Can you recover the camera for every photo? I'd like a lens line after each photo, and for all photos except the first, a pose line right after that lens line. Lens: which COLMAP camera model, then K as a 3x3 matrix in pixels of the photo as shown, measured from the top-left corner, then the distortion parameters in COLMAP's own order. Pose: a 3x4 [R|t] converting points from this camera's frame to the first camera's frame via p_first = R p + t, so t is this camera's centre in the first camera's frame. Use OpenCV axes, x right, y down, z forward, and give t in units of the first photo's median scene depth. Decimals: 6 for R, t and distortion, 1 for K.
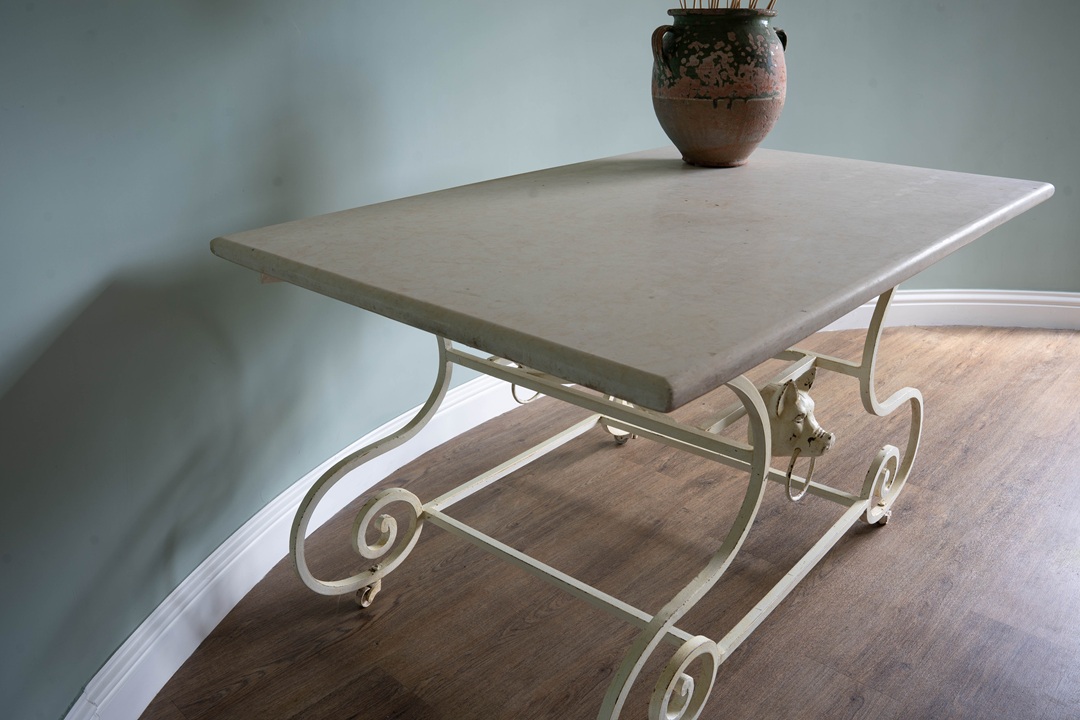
lens RADIAL K [[874.5, 0, 540.0], [0, 874.5, 360.0], [0, 0, 1]] dist [-0.200921, 0.186737]
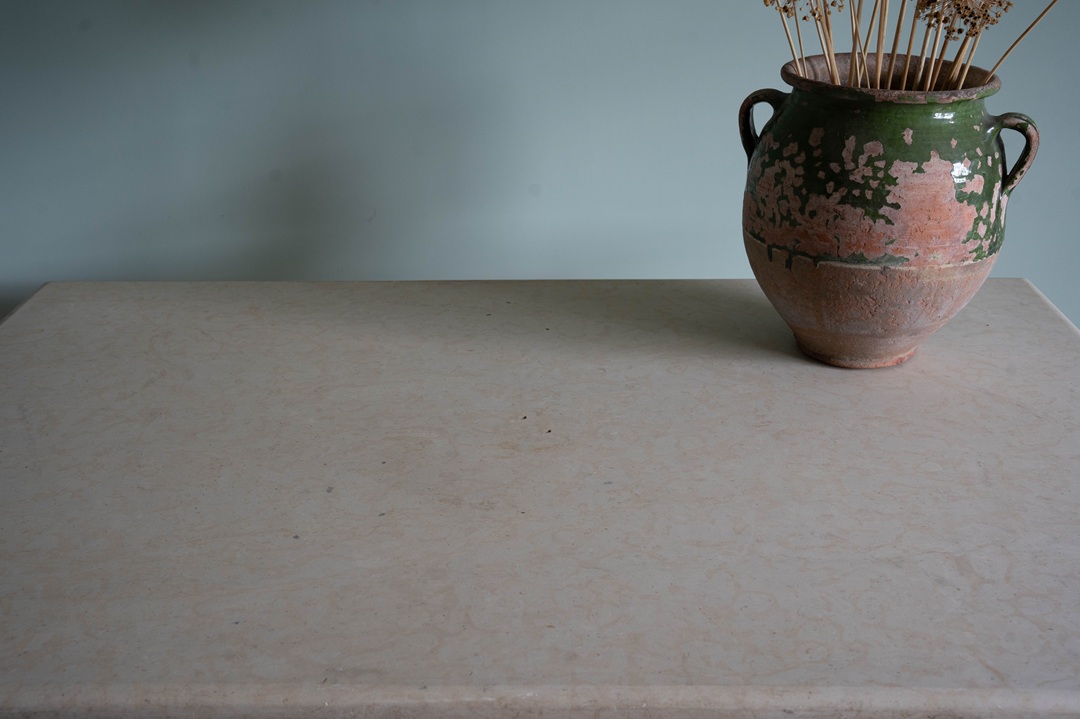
lens RADIAL K [[1239.5, 0, 540.0], [0, 1239.5, 359.5], [0, 0, 1]] dist [0.015657, 0.039792]
pose [[0.669963, 0.311803, -0.673742, 0.669189], [-0.278819, 0.946768, 0.160903, -0.326357], [0.688048, 0.080053, 0.721236, 0.337814]]
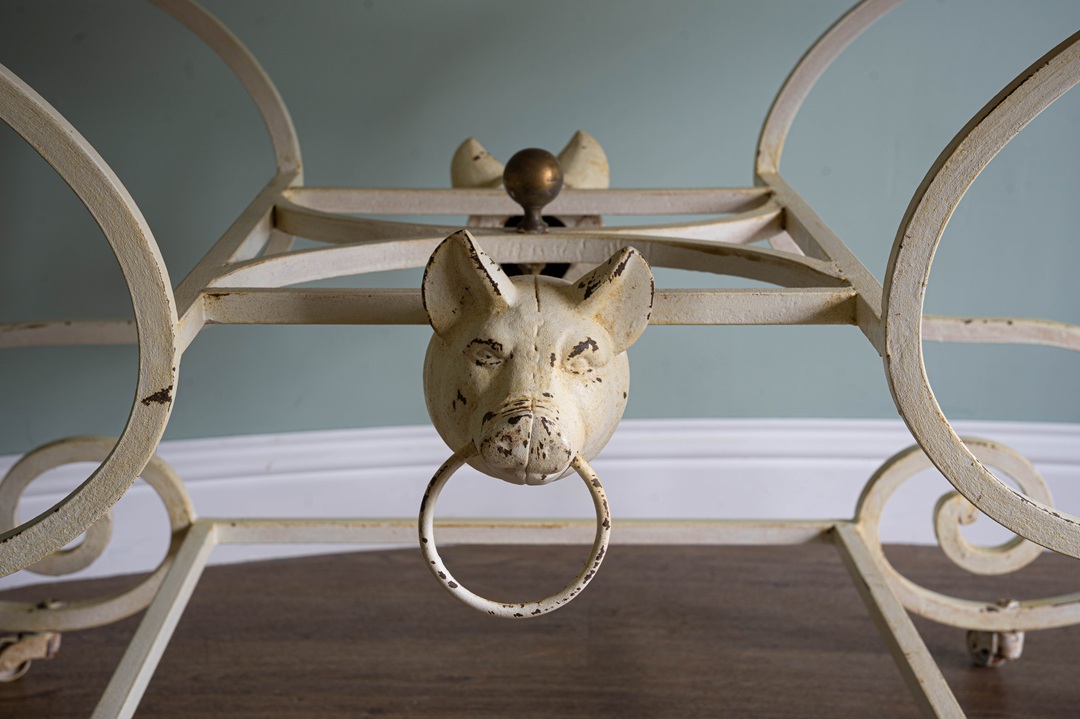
lens RADIAL K [[2090.1, 0, 540.0], [0, 2090.1, 359.5], [0, 0, 1]] dist [0.490203, 0.085041]
pose [[0.664004, 0.179711, -0.725811, 0.794752], [-0.289605, 0.956735, -0.028056, 0.074313], [0.689367, 0.228828, 0.687321, 0.360367]]
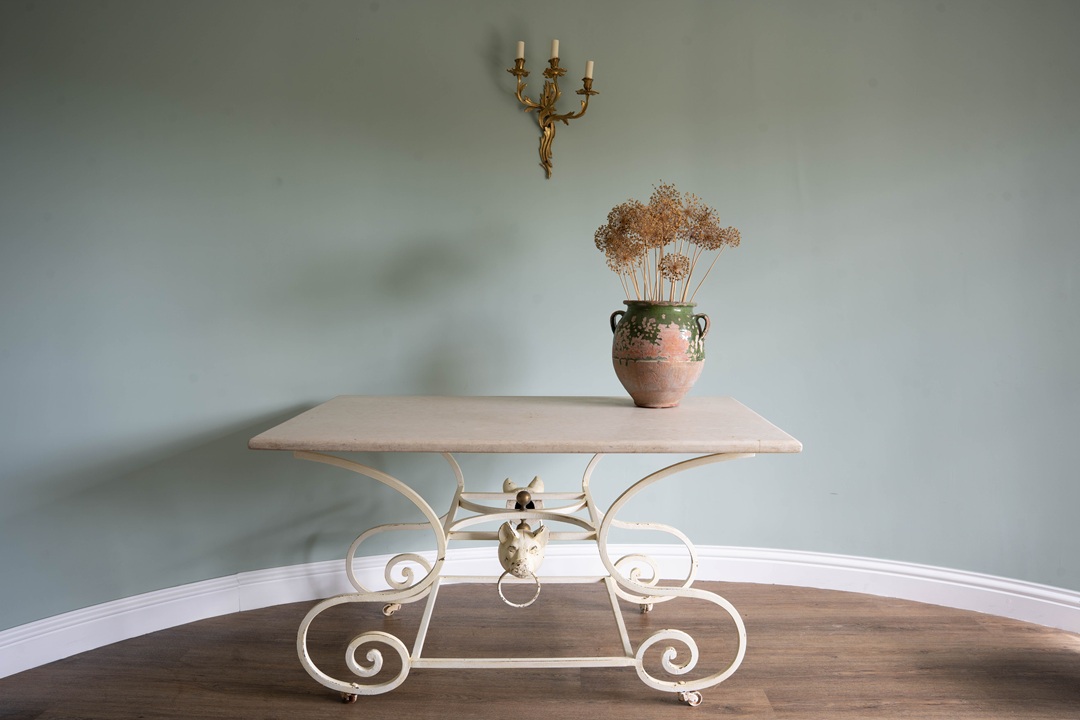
lens RADIAL K [[874.5, 0, 540.0], [0, 874.5, 360.0], [0, 0, 1]] dist [-0.200921, 0.186737]
pose [[0.669907, 0.080894, -0.738025, 1.258587], [-0.289311, 0.943913, -0.159147, -0.018397], [0.683757, 0.320133, 0.655737, -0.106204]]
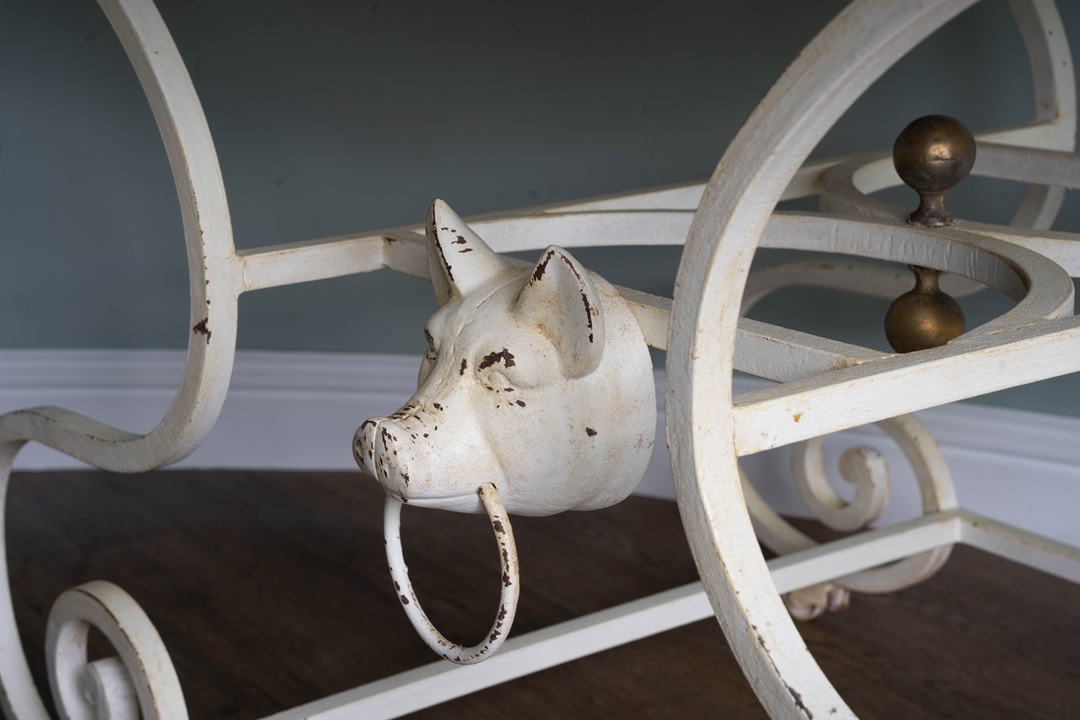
lens RADIAL K [[2090.1, 0, 540.0], [0, 2090.1, 360.0], [0, 0, 1]] dist [0.490203, 0.085041]
pose [[-0.227305, 0.264776, -0.937137, 0.829496], [-0.328864, 0.884922, 0.329790, -0.153523], [0.916614, 0.383154, -0.114072, 0.947034]]
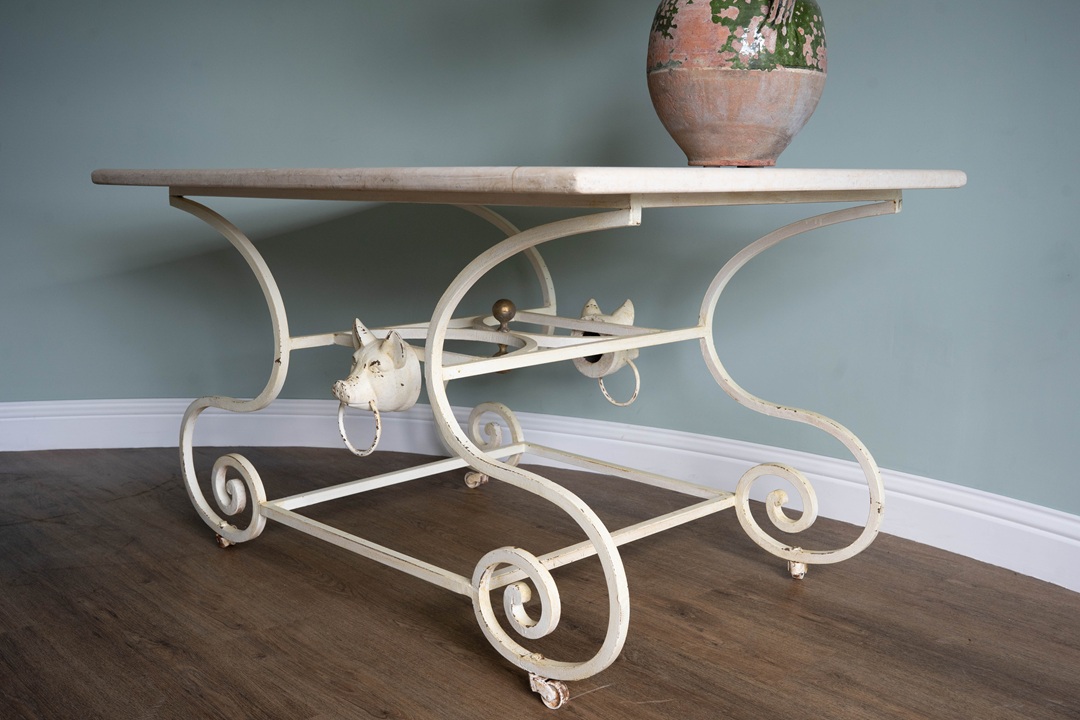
lens RADIAL K [[1134.6, 0, 540.0], [0, 1134.6, 360.0], [0, 0, 1]] dist [-0.048761, 0.007605]
pose [[-0.066852, 0.183973, -0.980655, 1.350566], [-0.371435, 0.907623, 0.195593, -0.233171], [0.926049, 0.377326, 0.007657, 1.007503]]
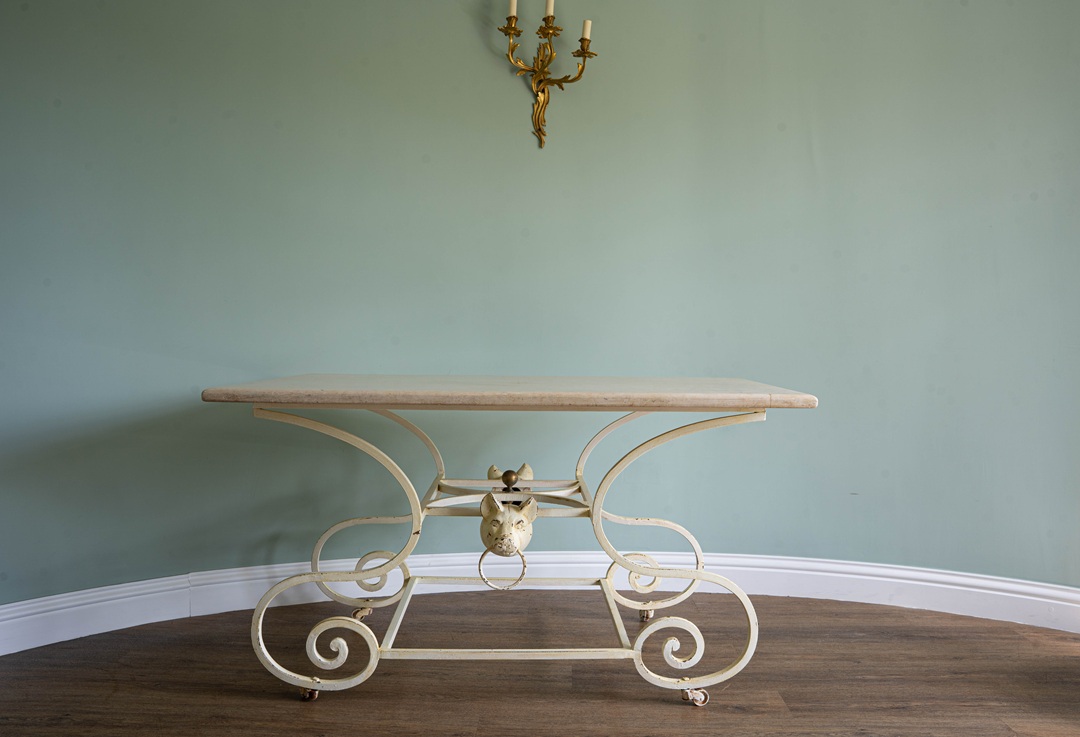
lens RADIAL K [[949.7, 0, 552.8], [0, 949.7, 368.6], [0, 0, 1]] dist [-0.185255, 0.210280]
pose [[0.682960, 0.049513, -0.728776, 1.260528], [-0.293519, 0.932210, -0.211733, 0.111979], [0.668889, 0.358515, 0.651195, -0.037909]]
